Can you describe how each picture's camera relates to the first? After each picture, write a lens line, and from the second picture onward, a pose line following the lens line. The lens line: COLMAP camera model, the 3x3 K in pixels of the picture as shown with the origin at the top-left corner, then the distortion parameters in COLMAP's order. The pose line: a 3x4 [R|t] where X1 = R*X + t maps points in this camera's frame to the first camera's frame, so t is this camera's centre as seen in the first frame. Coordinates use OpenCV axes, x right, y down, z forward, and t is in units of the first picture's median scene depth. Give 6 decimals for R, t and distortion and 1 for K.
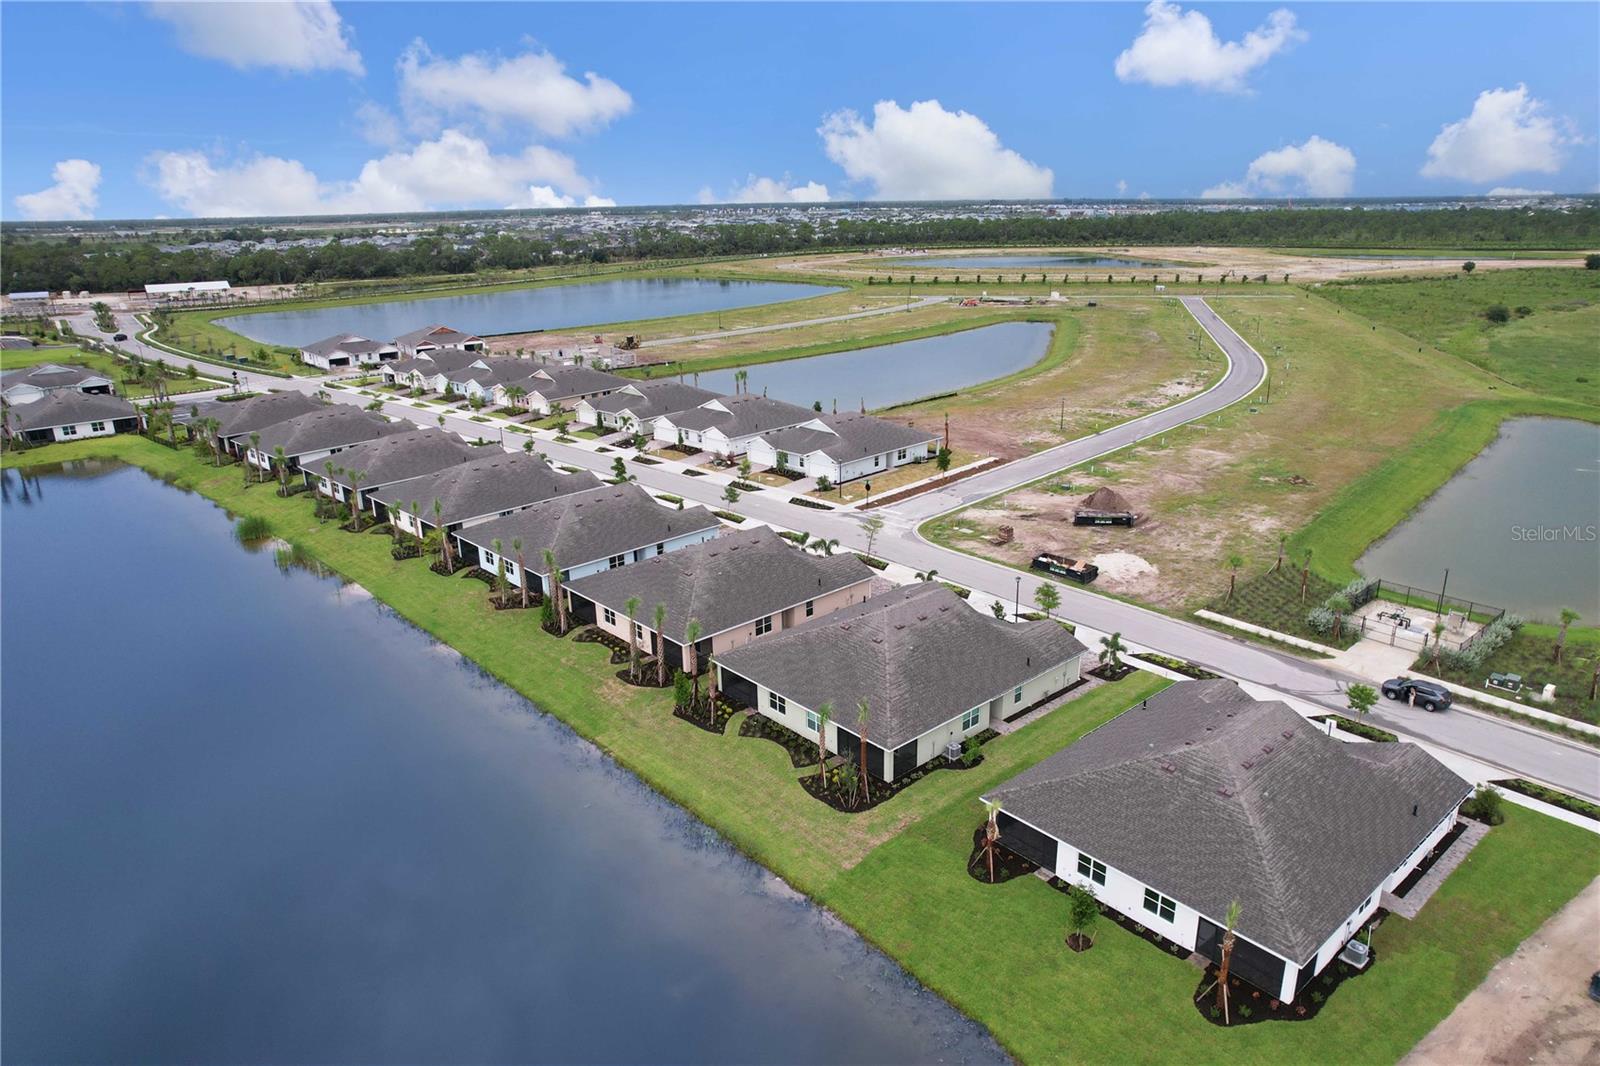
lens RADIAL K [[1024.6, 0, 814.6], [0, 1024.6, 537.0], [0, 0, 1]] dist [-0.077558, 0.068402]
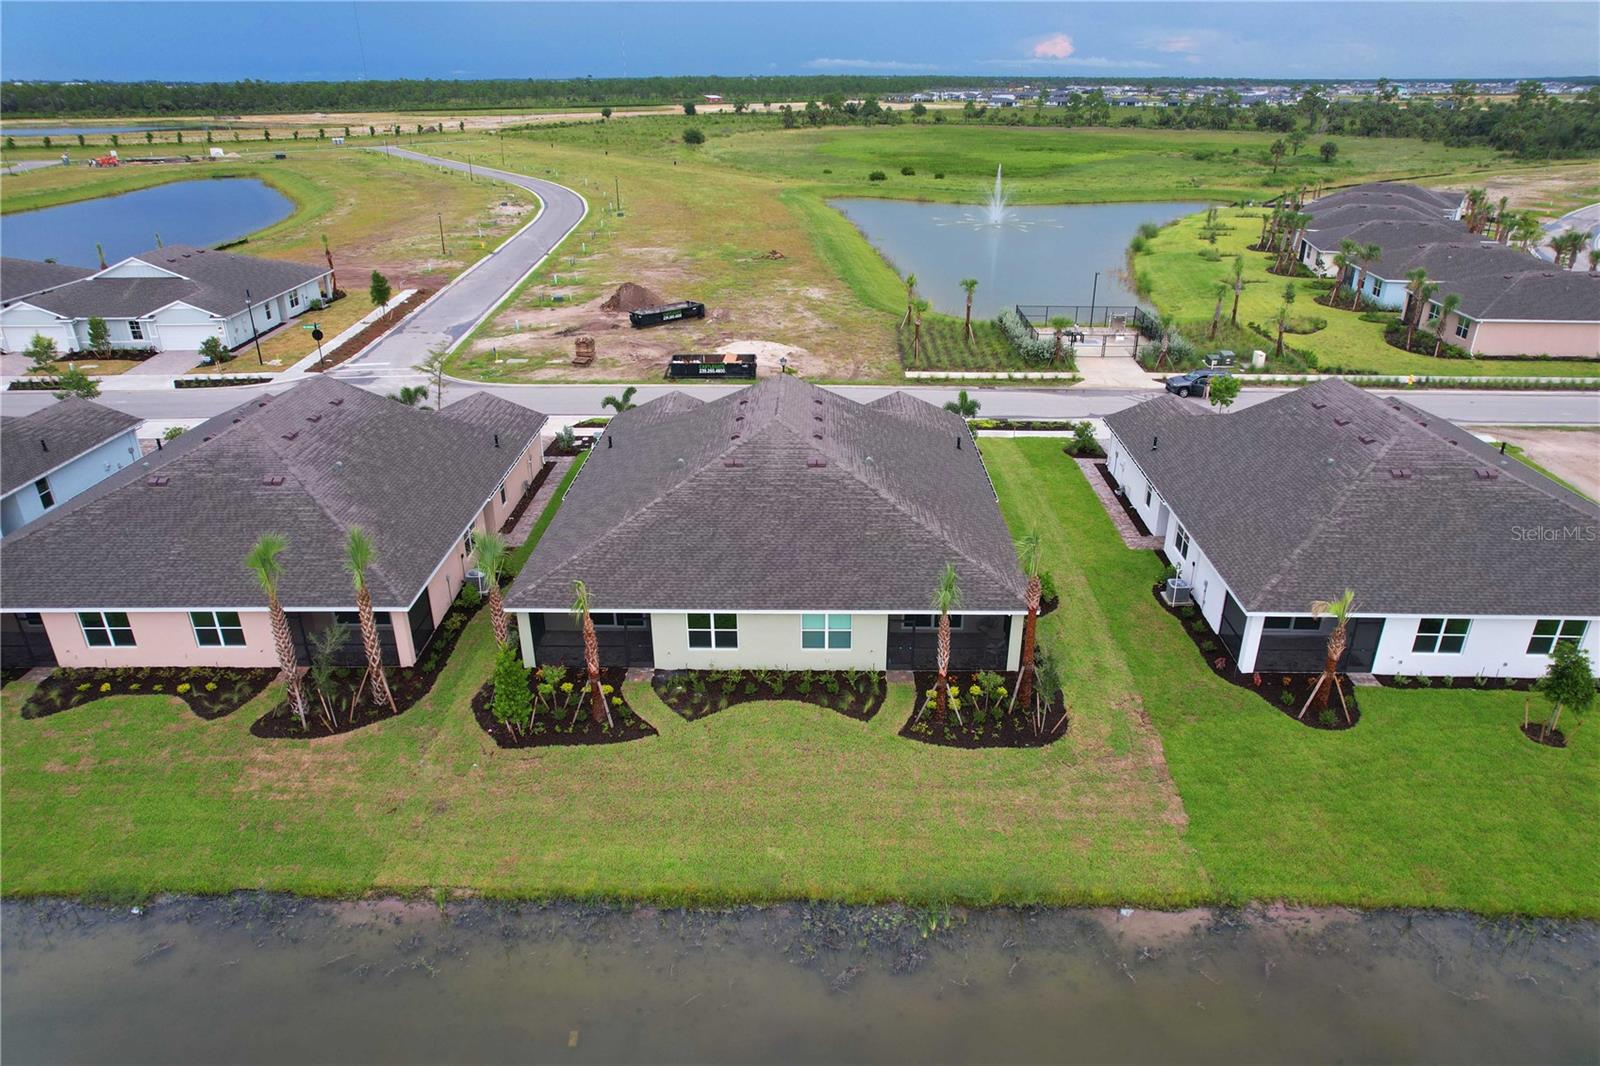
lens RADIAL K [[1024.6, 0, 810.0], [0, 1024.6, 535.8], [0, 0, 1]] dist [-0.077558, 0.068402]
pose [[0.680690, -0.291210, 0.672204, -0.201707], [0.223409, 0.956403, 0.188100, 0.020947], [-0.697674, 0.022138, 0.716073, 0.374863]]
